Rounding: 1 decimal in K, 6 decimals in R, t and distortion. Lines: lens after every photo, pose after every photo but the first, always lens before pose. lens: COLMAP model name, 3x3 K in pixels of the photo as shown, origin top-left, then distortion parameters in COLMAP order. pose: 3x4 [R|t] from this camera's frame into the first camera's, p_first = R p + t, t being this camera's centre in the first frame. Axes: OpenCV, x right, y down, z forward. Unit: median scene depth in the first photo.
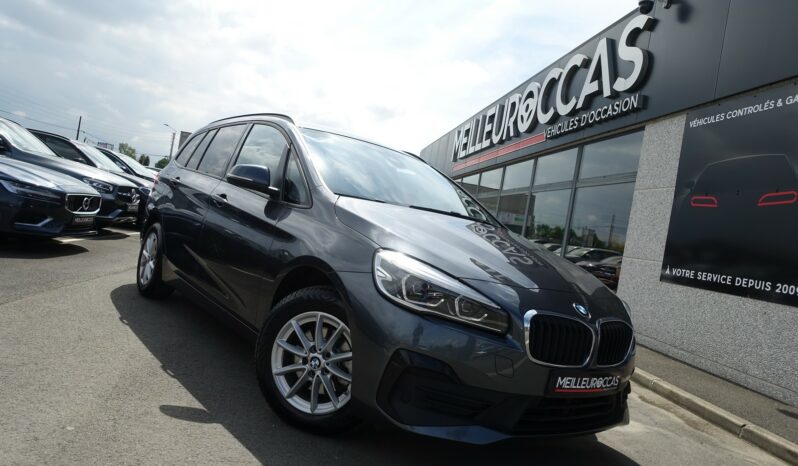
lens RADIAL K [[540.3, 0, 399.0], [0, 540.3, 233.0], [0, 0, 1]] dist [0.000848, -0.002523]
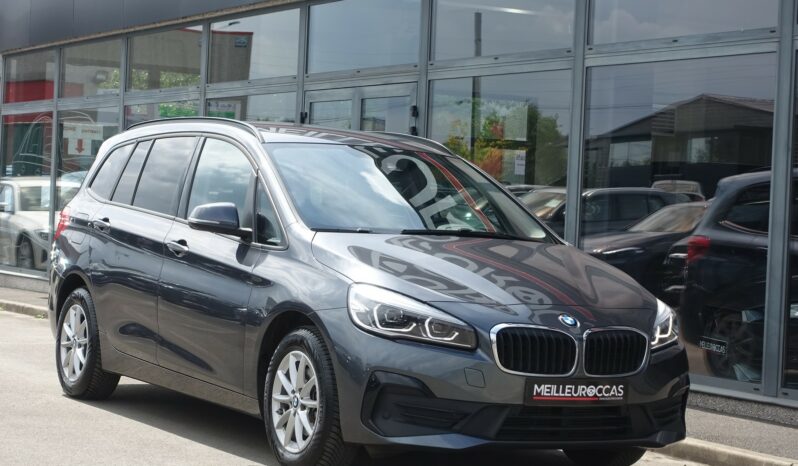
lens RADIAL K [[1671.1, 0, 399.0], [0, 1671.1, 233.0], [0, 0, 1]] dist [-0.755558, 0.051051]
pose [[0.983618, -0.122515, -0.132232, 0.485898], [0.120057, 0.992415, -0.026436, 0.028870], [0.134468, 0.010128, 0.990866, -2.151054]]
